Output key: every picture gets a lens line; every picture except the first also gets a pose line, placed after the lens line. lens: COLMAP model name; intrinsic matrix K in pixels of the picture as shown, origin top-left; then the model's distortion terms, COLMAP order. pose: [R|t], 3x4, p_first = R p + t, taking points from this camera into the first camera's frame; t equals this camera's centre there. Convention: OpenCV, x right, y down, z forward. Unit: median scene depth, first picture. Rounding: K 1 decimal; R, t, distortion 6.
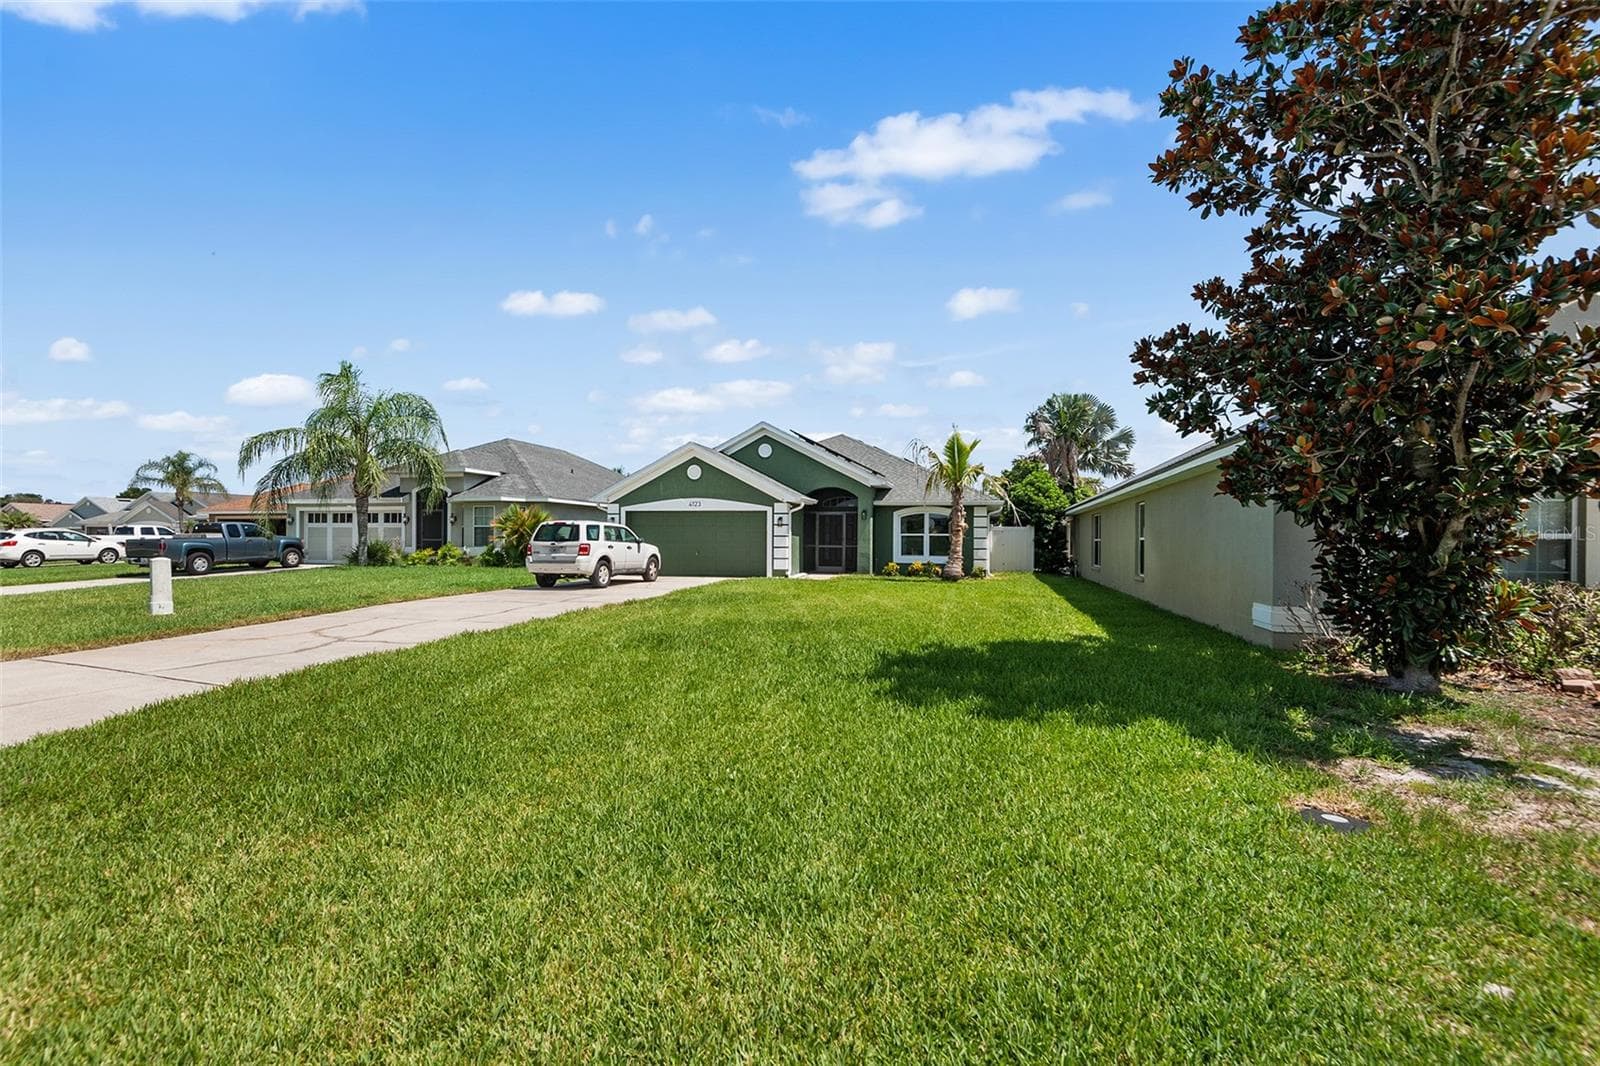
lens RADIAL K [[741.5, 0, 817.5], [0, 741.5, 533.0], [0, 0, 1]] dist [0.001942, 0.000159]
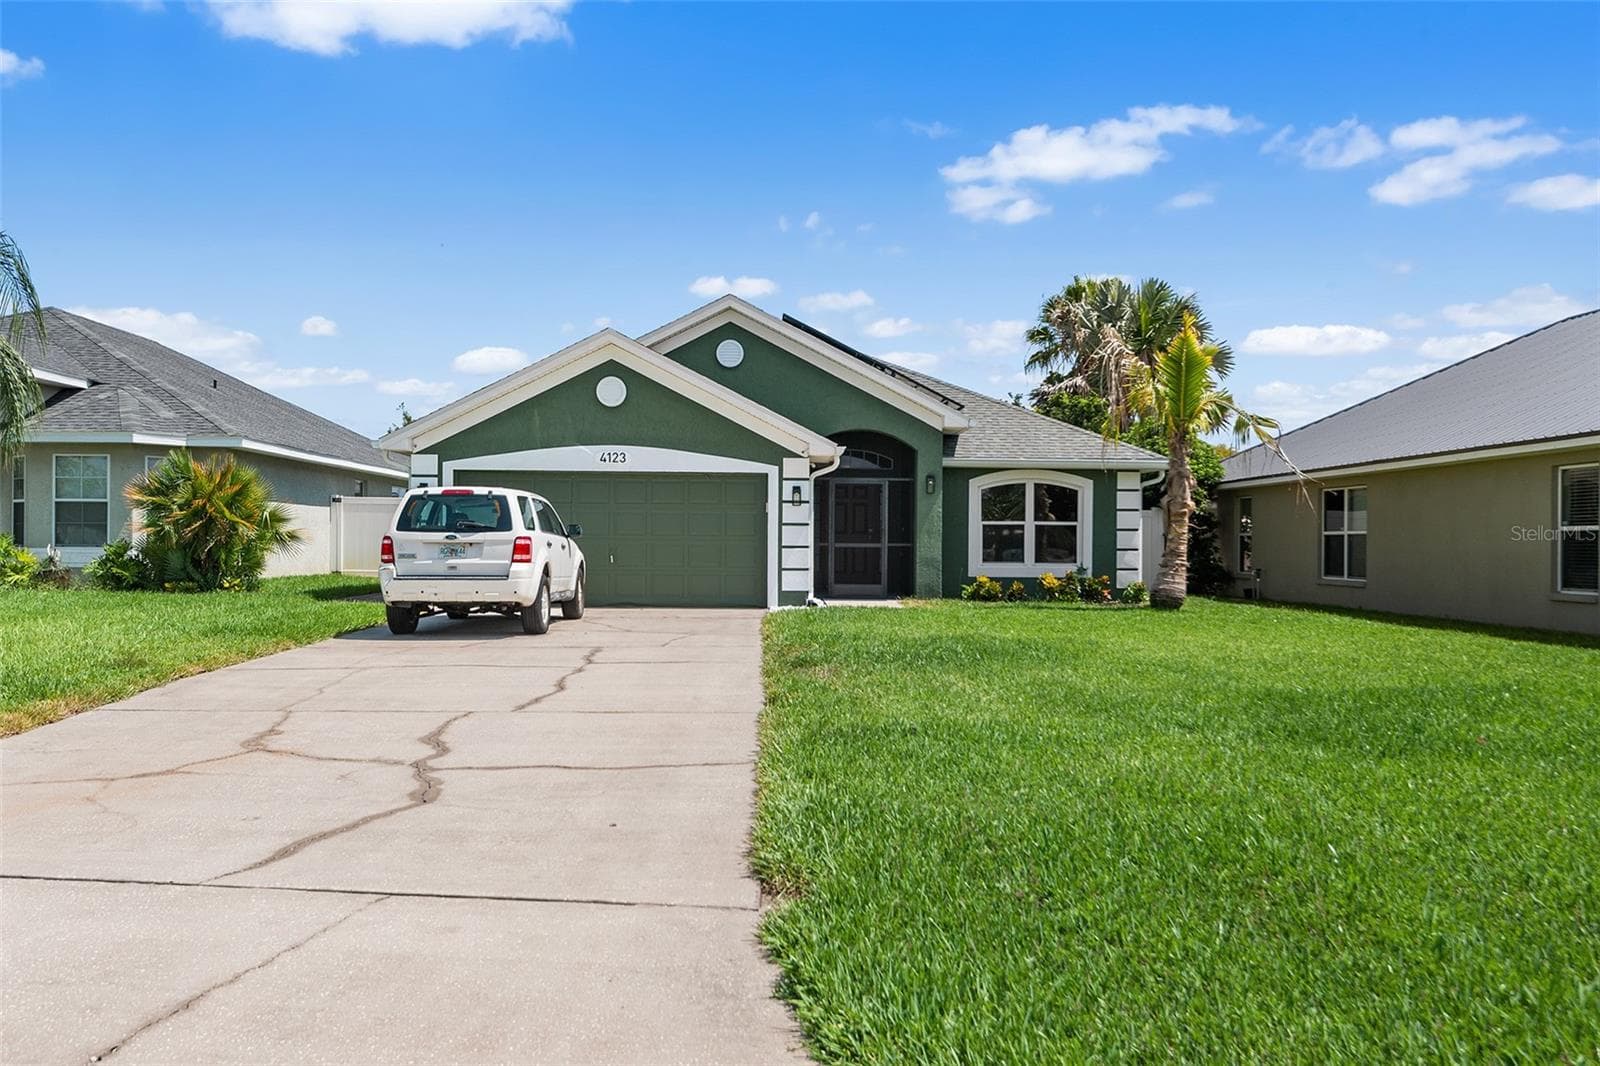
lens RADIAL K [[1373.8, 0, 827.4], [0, 1373.8, 529.9], [0, 0, 1]] dist [-0.007202, 0.000544]
pose [[0.961891, 0.002480, 0.273422, -0.267175], [-0.003257, 0.999992, 0.002388, 0.005475], [-0.273414, -0.003188, 0.961891, 0.096945]]
